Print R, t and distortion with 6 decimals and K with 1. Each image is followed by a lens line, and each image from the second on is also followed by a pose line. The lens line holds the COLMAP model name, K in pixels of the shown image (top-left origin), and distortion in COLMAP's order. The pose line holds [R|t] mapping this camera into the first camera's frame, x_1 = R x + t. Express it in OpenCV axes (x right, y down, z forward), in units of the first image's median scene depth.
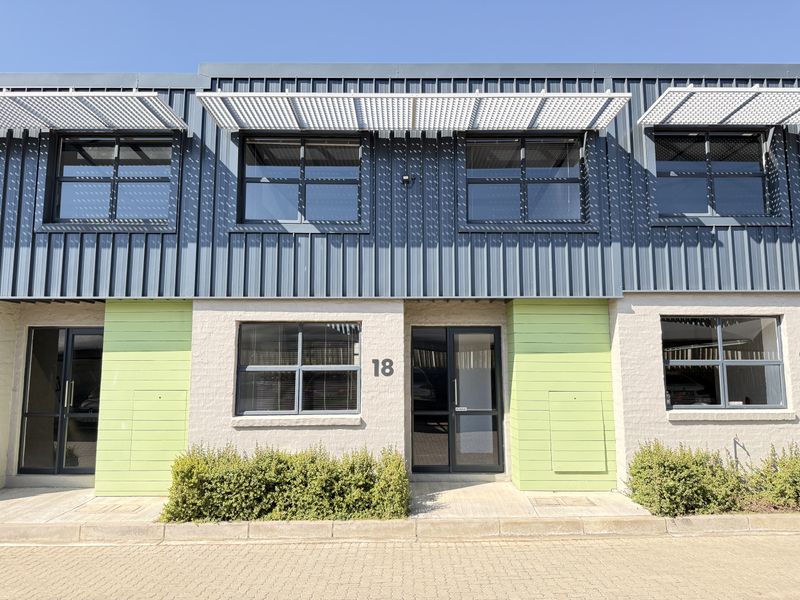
lens RADIAL K [[559.1, 0, 403.8], [0, 559.1, 307.1], [0, 0, 1]] dist [0.045547, -0.057997]
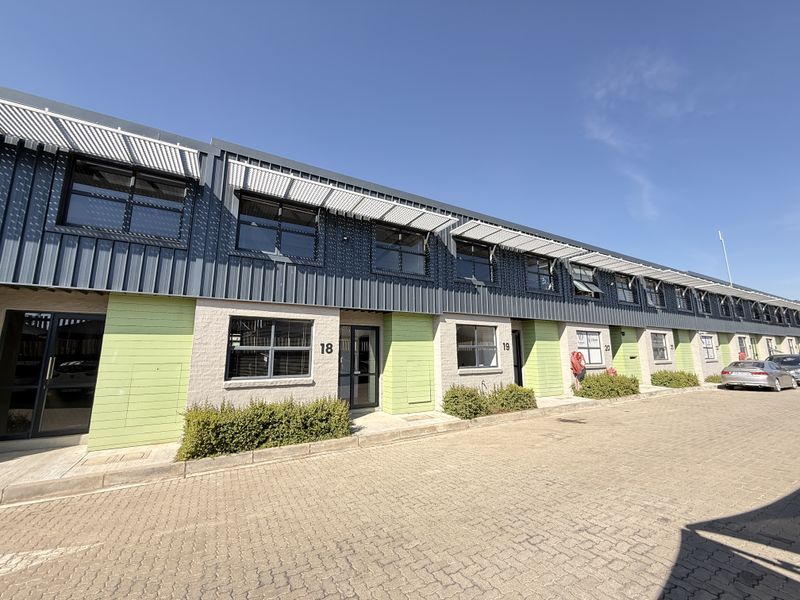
lens RADIAL K [[318.1, 0, 396.7], [0, 318.1, 302.2], [0, 0, 1]] dist [-0.002090, 0.001110]
pose [[0.873738, 0.076516, 0.480340, -0.320142], [-0.056188, 0.996816, -0.056583, 0.012994], [-0.483140, 0.022449, 0.875255, 0.061747]]
